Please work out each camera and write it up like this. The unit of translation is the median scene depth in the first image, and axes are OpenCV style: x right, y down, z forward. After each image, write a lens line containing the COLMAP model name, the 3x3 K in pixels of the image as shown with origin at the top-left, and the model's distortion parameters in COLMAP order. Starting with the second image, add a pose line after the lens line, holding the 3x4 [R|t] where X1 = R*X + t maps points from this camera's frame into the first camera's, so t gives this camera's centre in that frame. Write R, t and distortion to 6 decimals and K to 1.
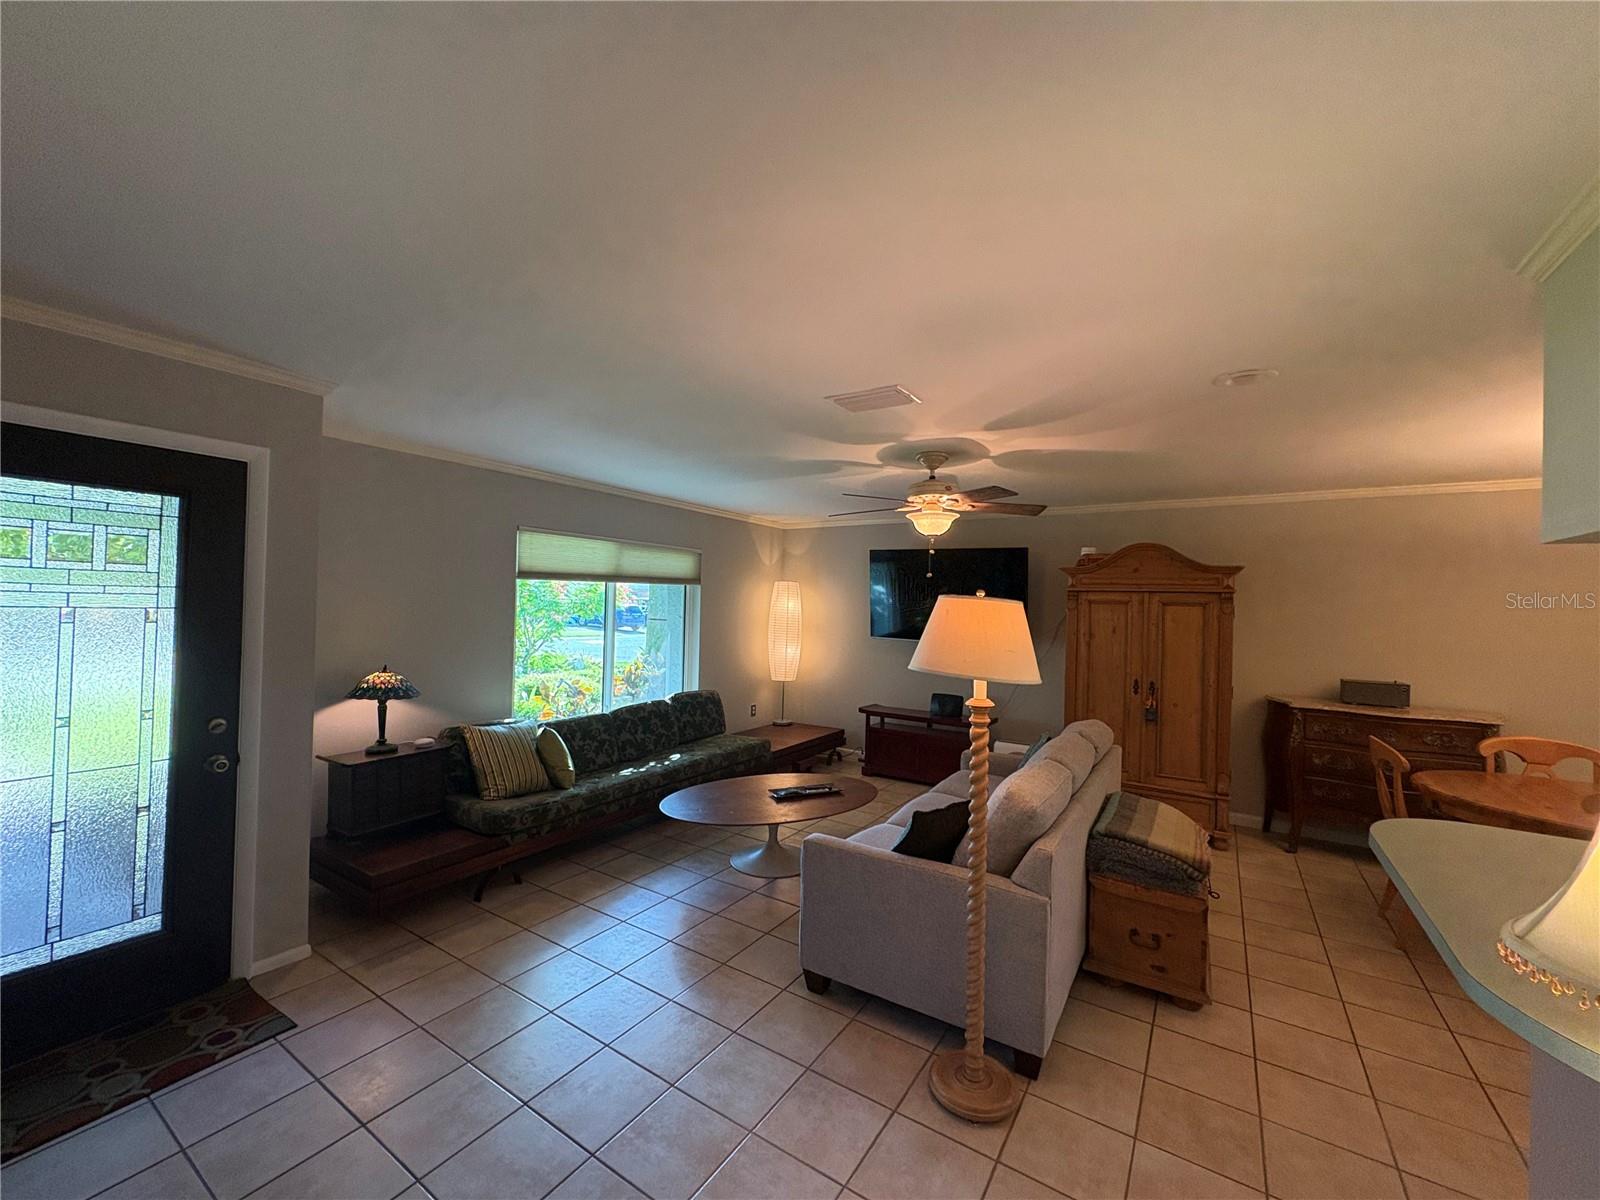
lens RADIAL K [[638.8, 0, 798.0], [0, 638.8, 600.1], [0, 0, 1]] dist [-0.000318, 0.000699]
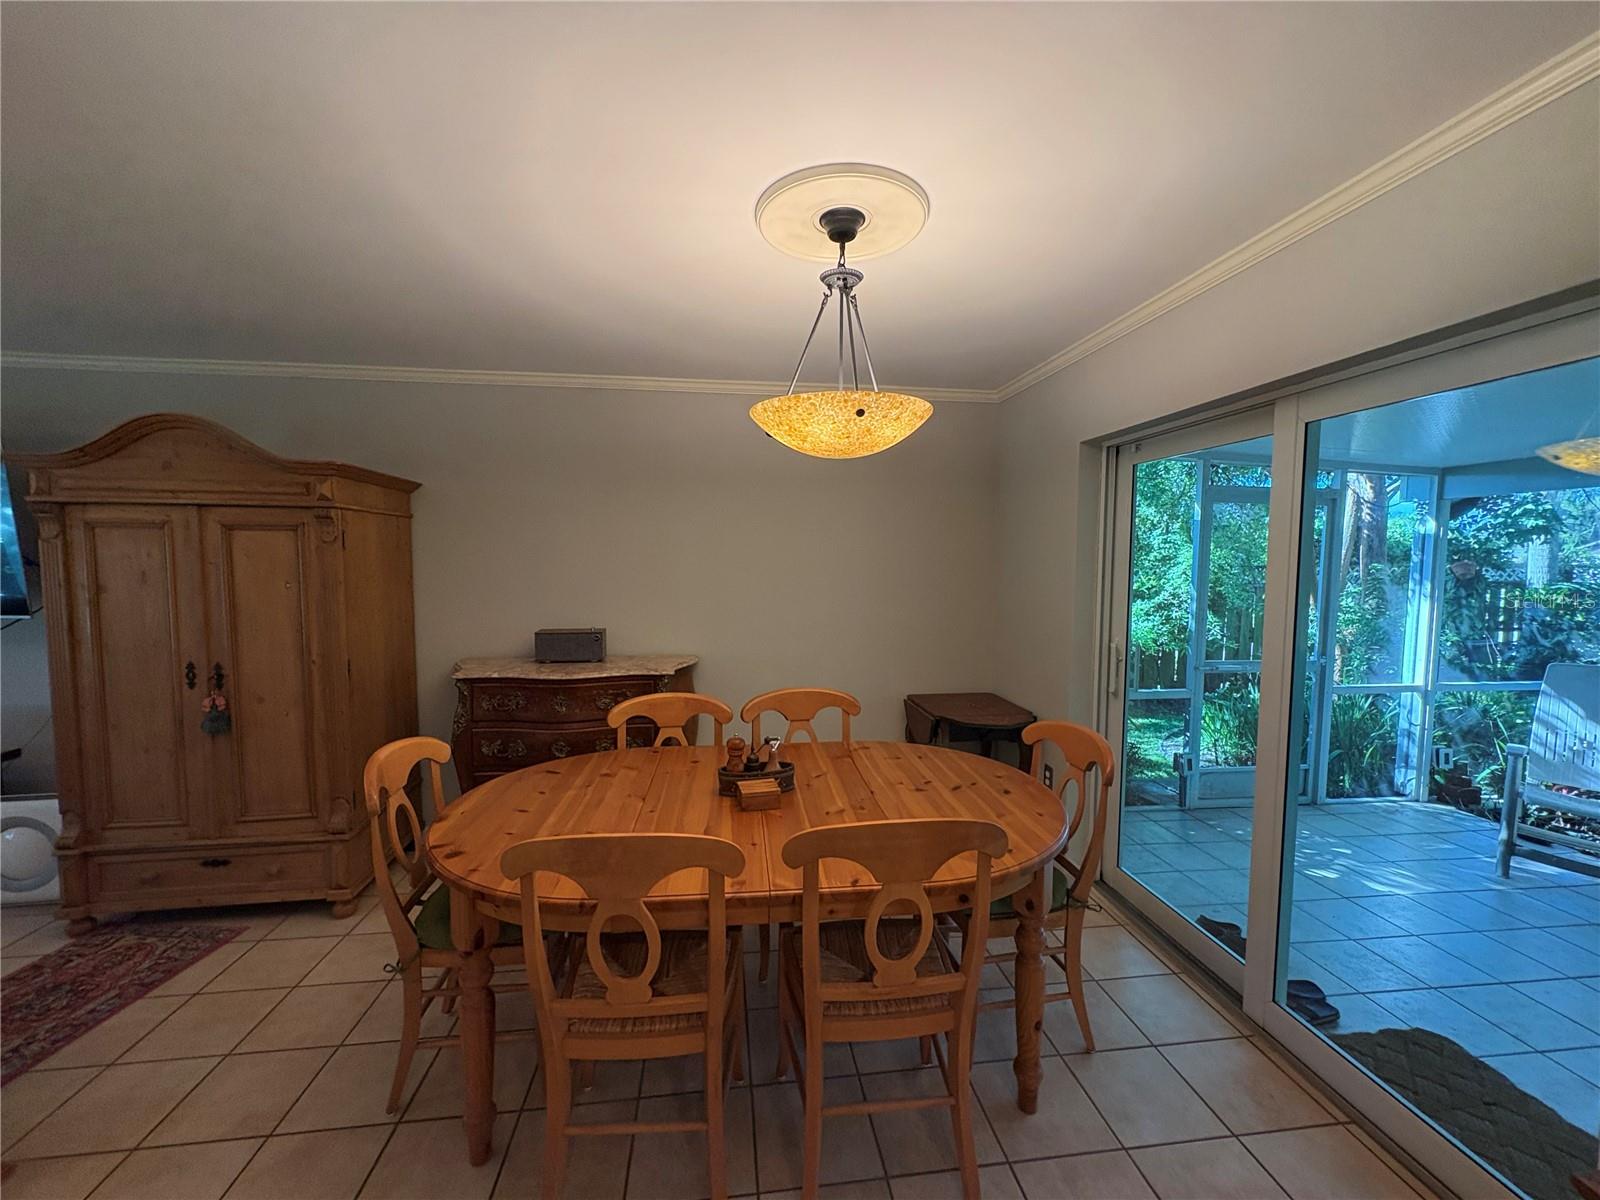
lens RADIAL K [[638.8, 0, 789.2], [0, 638.8, 599.6], [0, 0, 1]] dist [-0.000318, 0.000699]
pose [[0.768898, -0.064730, 0.636086, 0.600471], [0.010946, 0.996049, 0.088129, 0.025885], [-0.639278, -0.060800, 0.766569, 0.242999]]
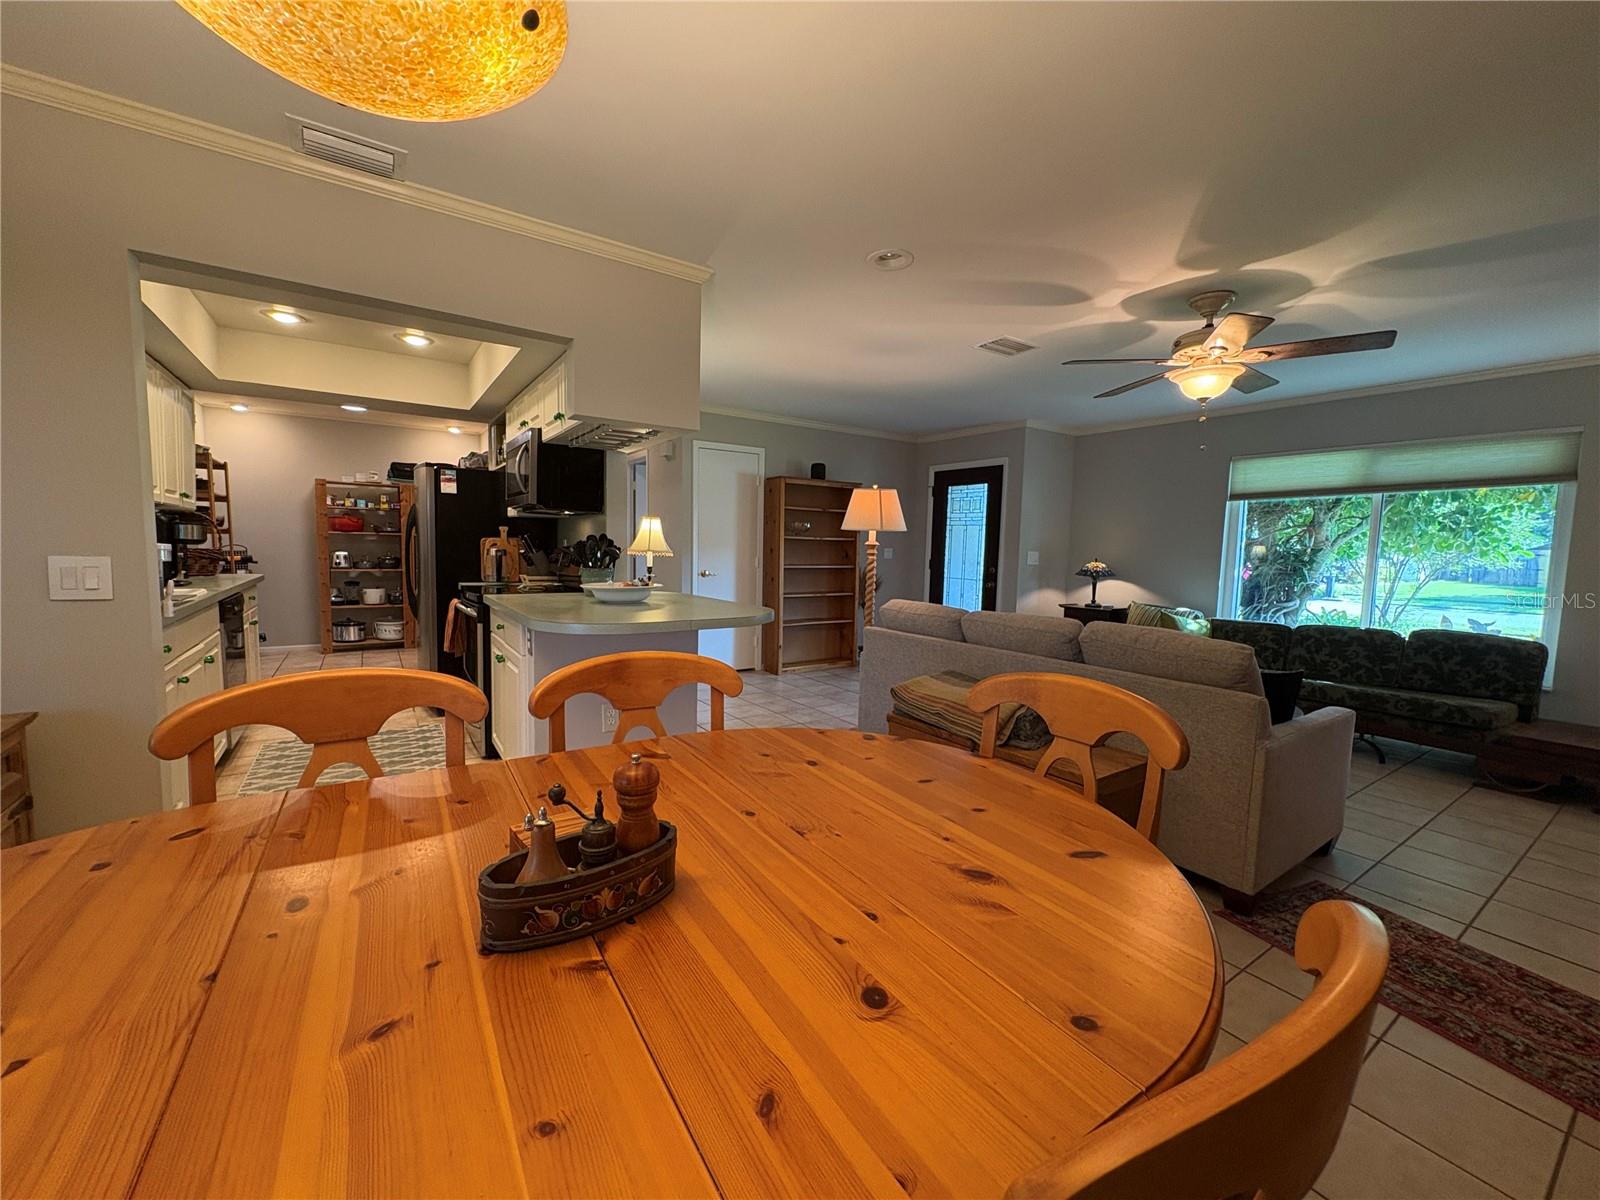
lens RADIAL K [[638.8, 0, 798.7], [0, 638.8, 600.0], [0, 0, 1]] dist [-0.000318, 0.000699]
pose [[-0.389443, 0.045424, -0.919930, 1.008944], [-0.026771, 0.997803, 0.060603, 0.103093], [0.920661, 0.048229, -0.387371, 0.726082]]
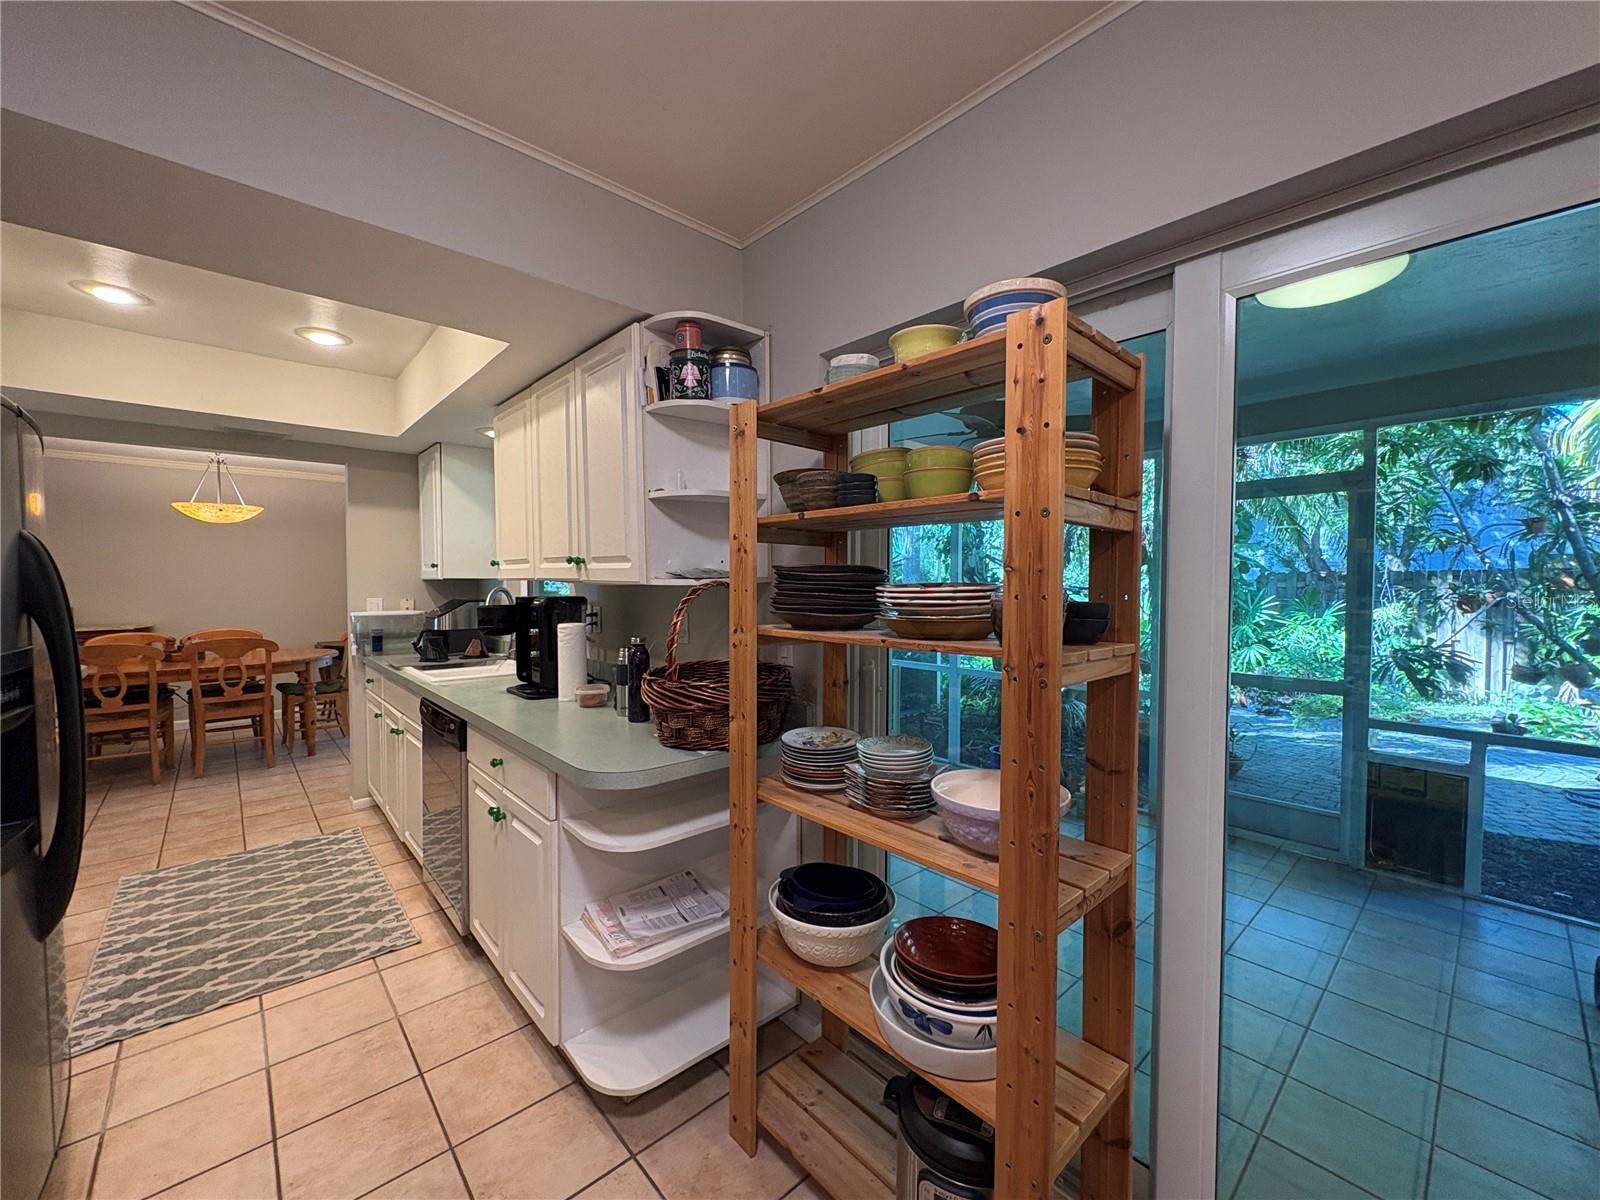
lens RADIAL K [[638.8, 0, 795.1], [0, 638.8, 598.3], [0, 0, 1]] dist [-0.000318, 0.000699]
pose [[0.257331, -0.049452, 0.965057, 0.087408], [-0.003063, 0.998643, 0.051989, 0.039648], [-0.966318, -0.016334, 0.256831, -0.686059]]
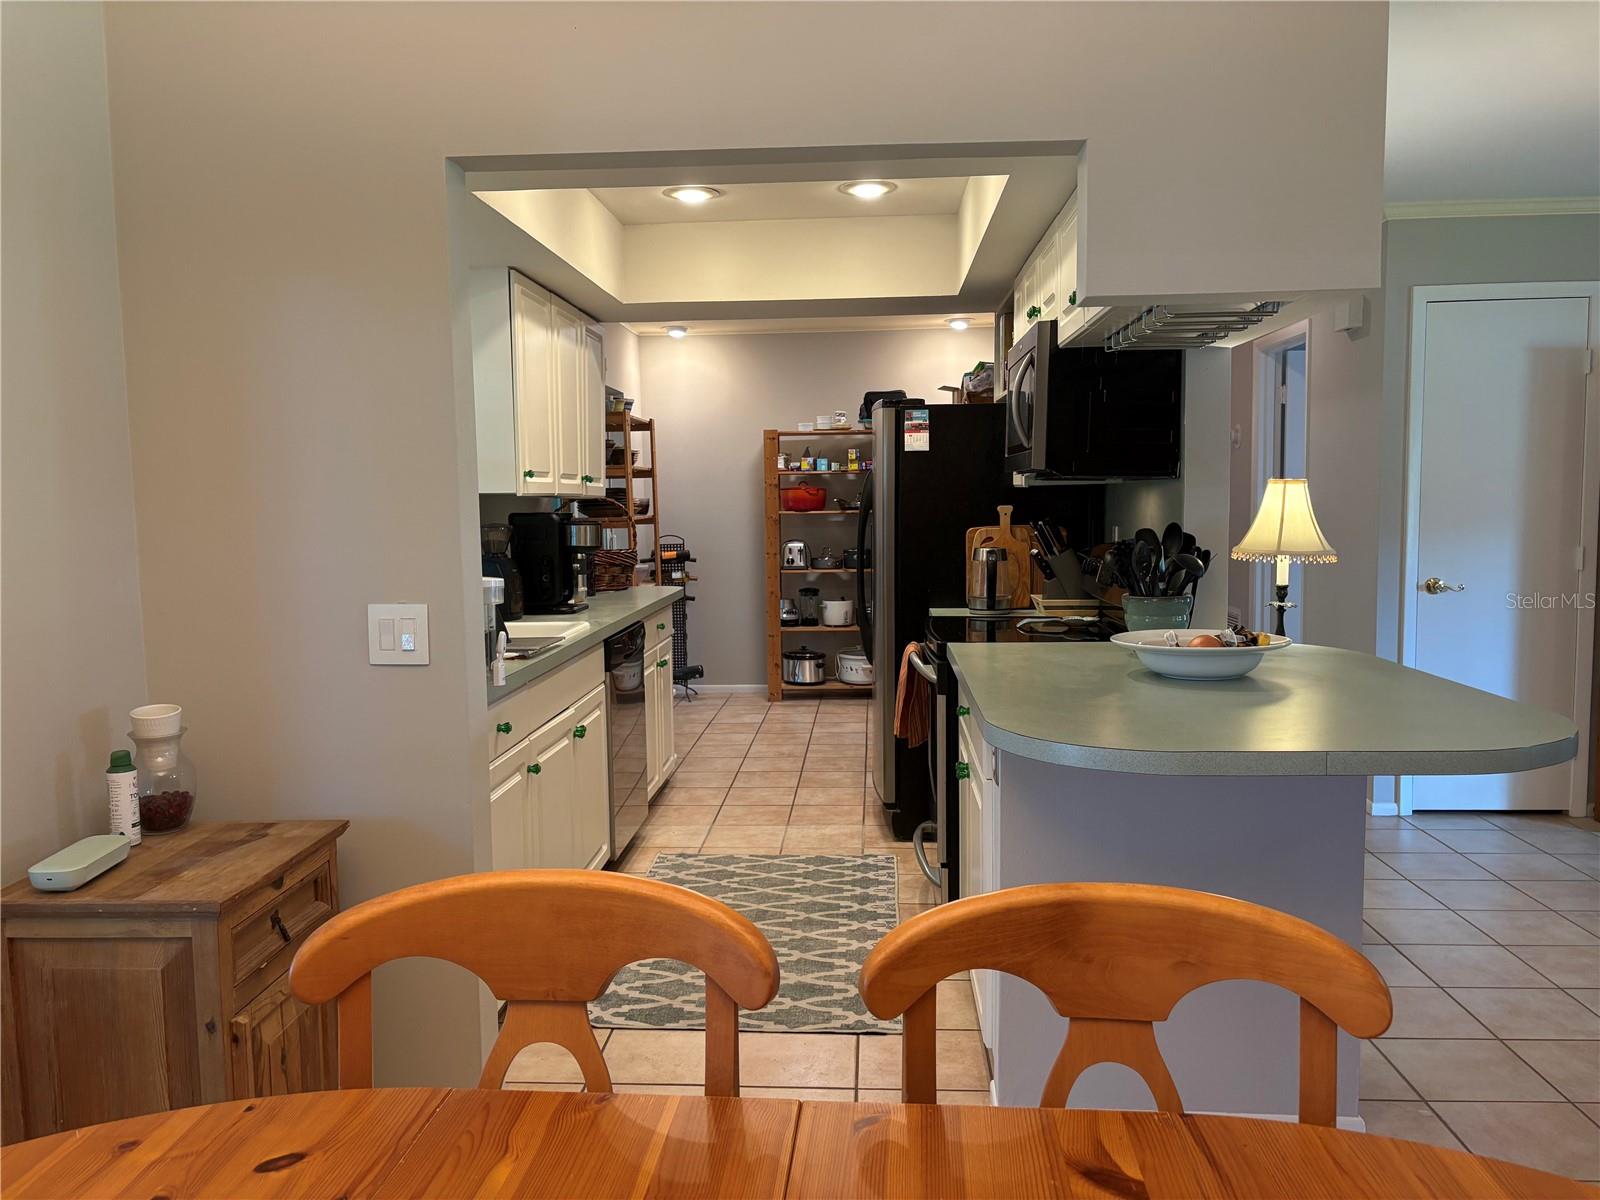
lens RADIAL K [[1205.2, 0, 795.7], [0, 1205.2, 605.5], [0, 0, 1]] dist [0.034378, -0.026207]
pose [[-0.871891, 0.034694, -0.488469, 0.918028], [-0.002162, 0.997205, 0.074686, 0.069702], [0.489695, 0.066174, -0.869379, 0.712260]]
